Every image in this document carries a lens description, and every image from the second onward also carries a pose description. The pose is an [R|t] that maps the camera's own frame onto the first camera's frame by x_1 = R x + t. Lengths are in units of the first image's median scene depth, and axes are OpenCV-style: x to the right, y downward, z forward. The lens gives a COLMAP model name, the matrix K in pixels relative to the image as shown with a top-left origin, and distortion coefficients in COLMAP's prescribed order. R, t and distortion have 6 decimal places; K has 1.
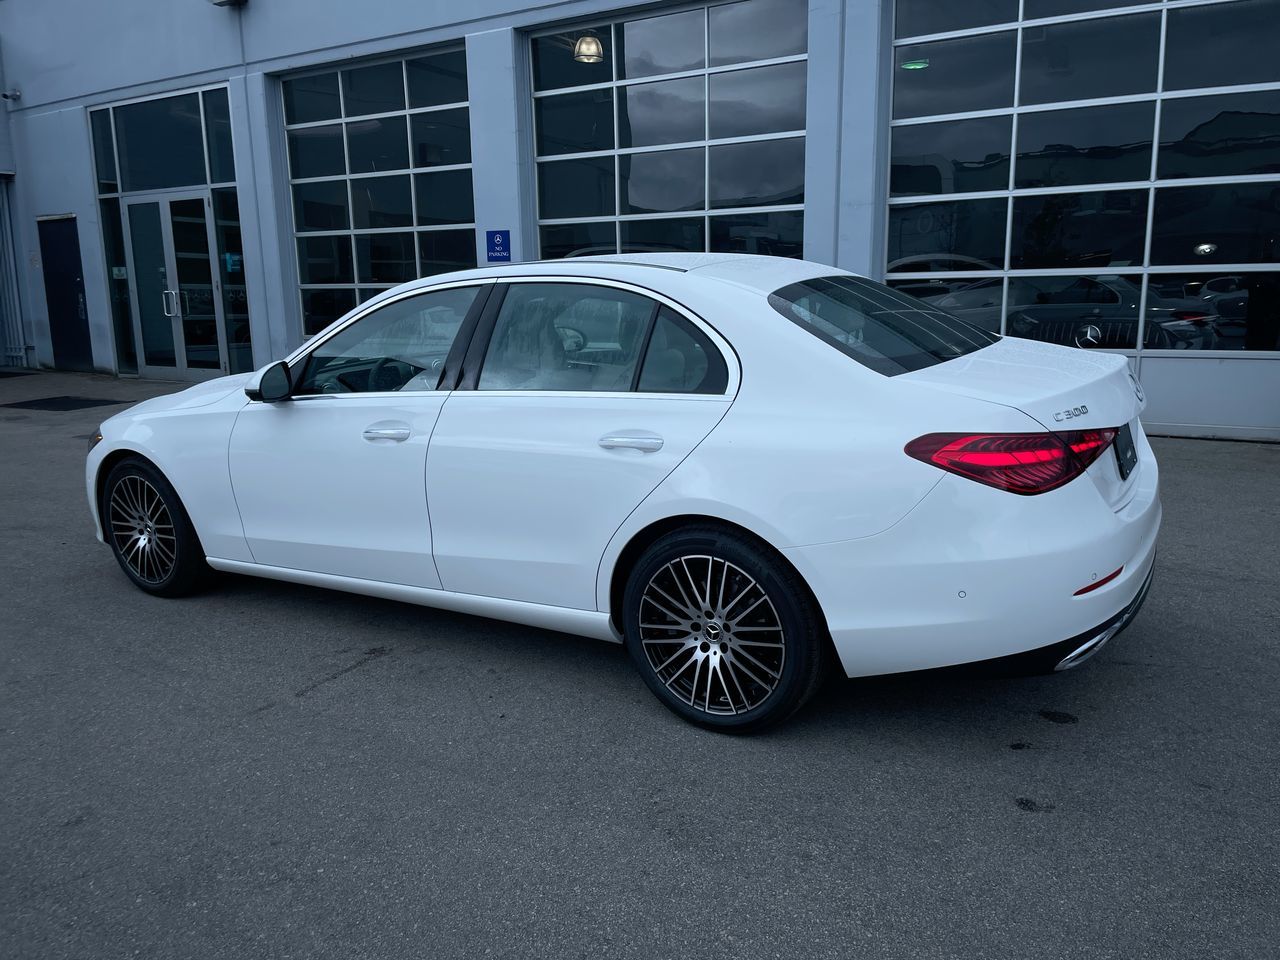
lens RADIAL K [[973.7, 0, 650.2], [0, 973.7, 482.8], [0, 0, 1]] dist [0.086337, -0.115543]
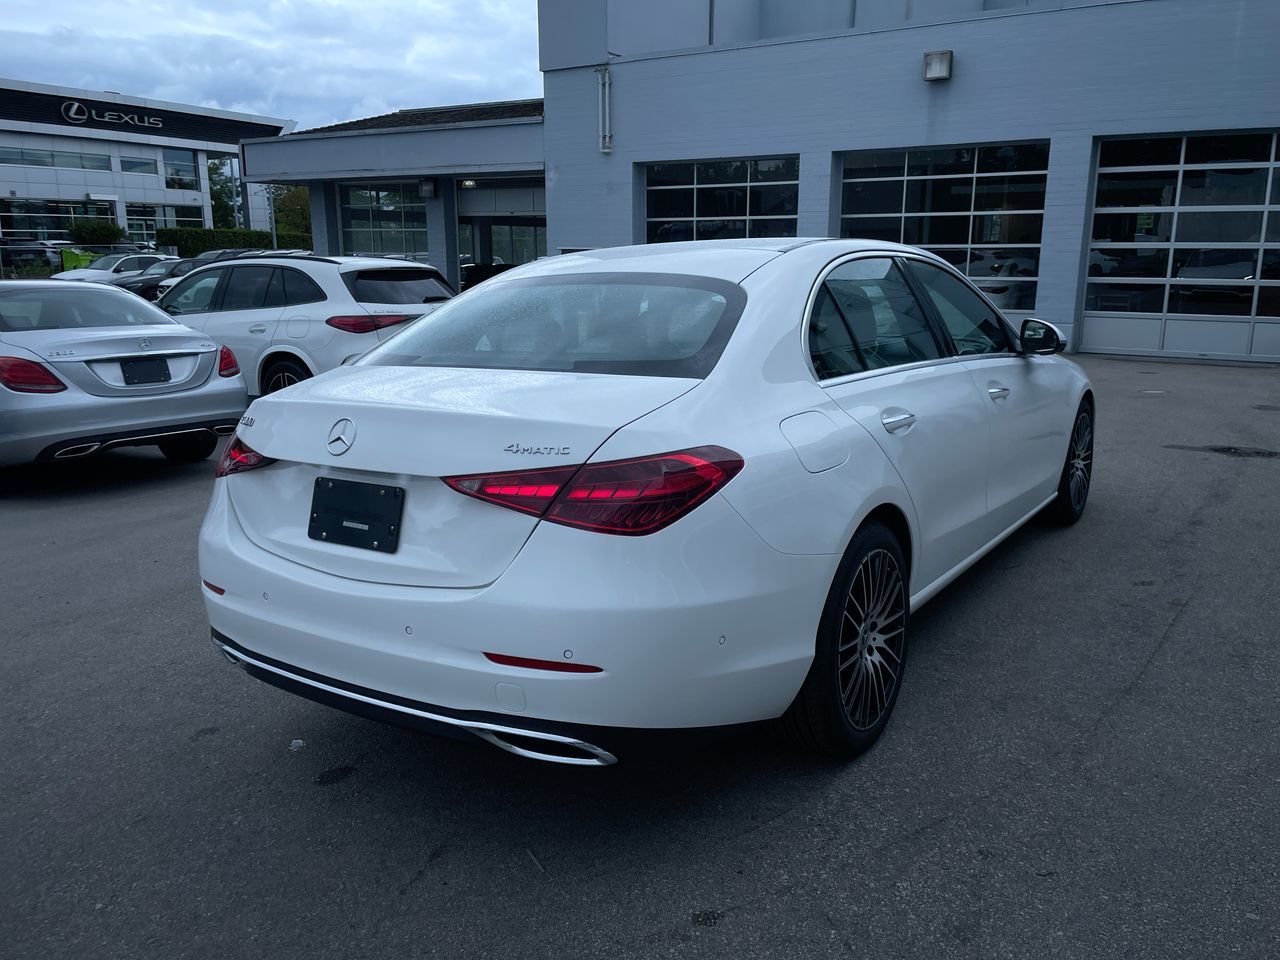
lens RADIAL K [[971.3, 0, 650.9], [0, 971.3, 468.2], [0, 0, 1]] dist [0.085690, -0.115068]
pose [[-0.033639, 0.231549, -0.972242, 0.998482], [-0.195131, 0.952549, 0.233610, -0.241697], [0.980200, 0.197573, 0.013139, 1.006112]]
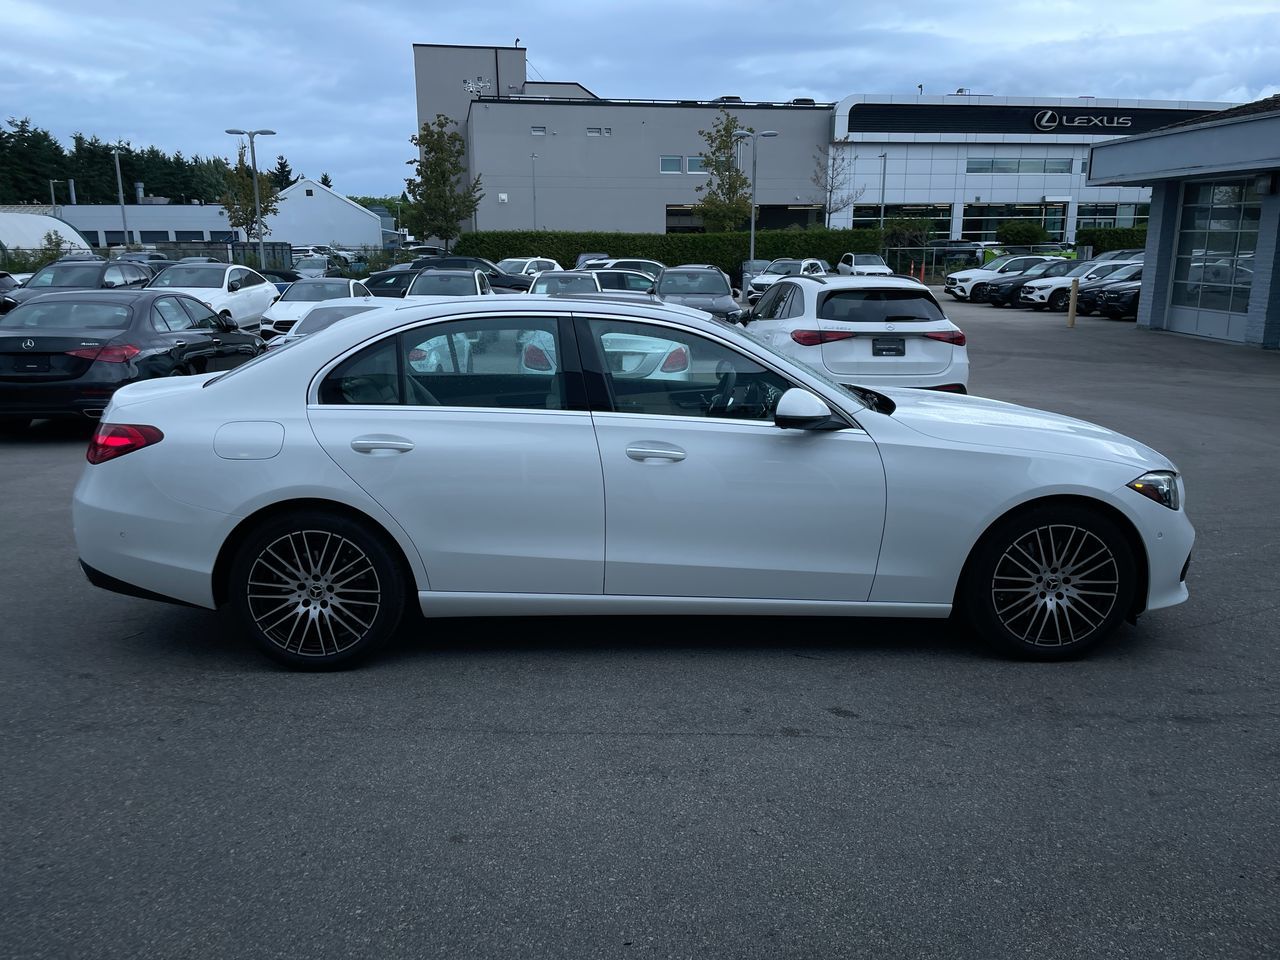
lens RADIAL K [[971.3, 0, 633.9], [0, 971.3, 473.1], [0, 0, 1]] dist [0.085690, -0.115068]
pose [[-0.829697, 0.142460, -0.539729, 0.562793], [-0.094546, 0.917054, 0.387393, -0.522722], [0.550148, 0.372448, -0.747408, 2.105828]]
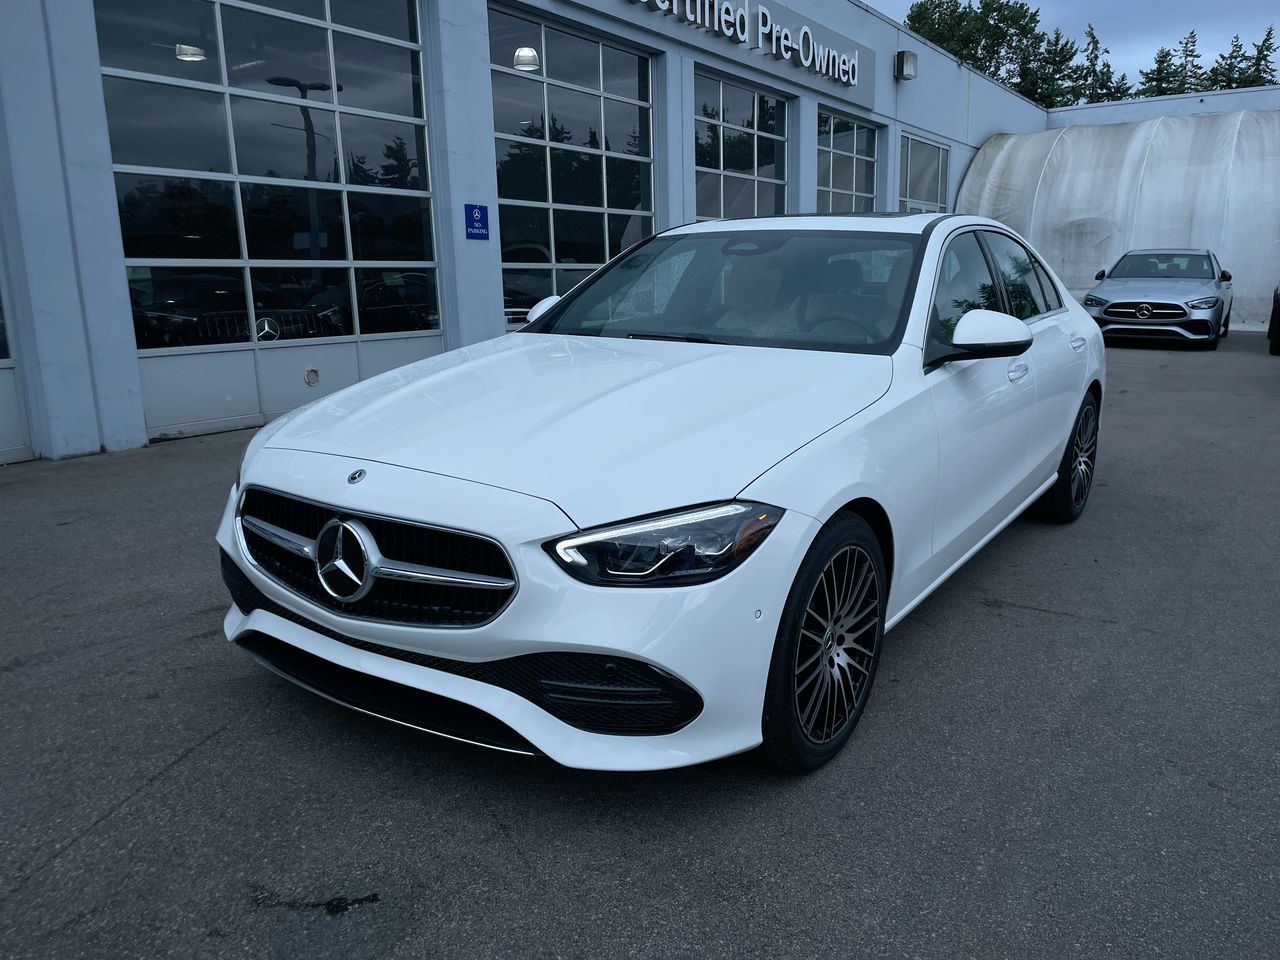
lens RADIAL K [[971.3, 0, 646.0], [0, 971.3, 484.9], [0, 0, 1]] dist [0.085690, -0.115068]
pose [[0.048689, -0.188739, 0.980820, -1.259841], [0.217540, 0.960414, 0.174014, -0.191030], [-0.974836, 0.204895, 0.087820, 1.255583]]
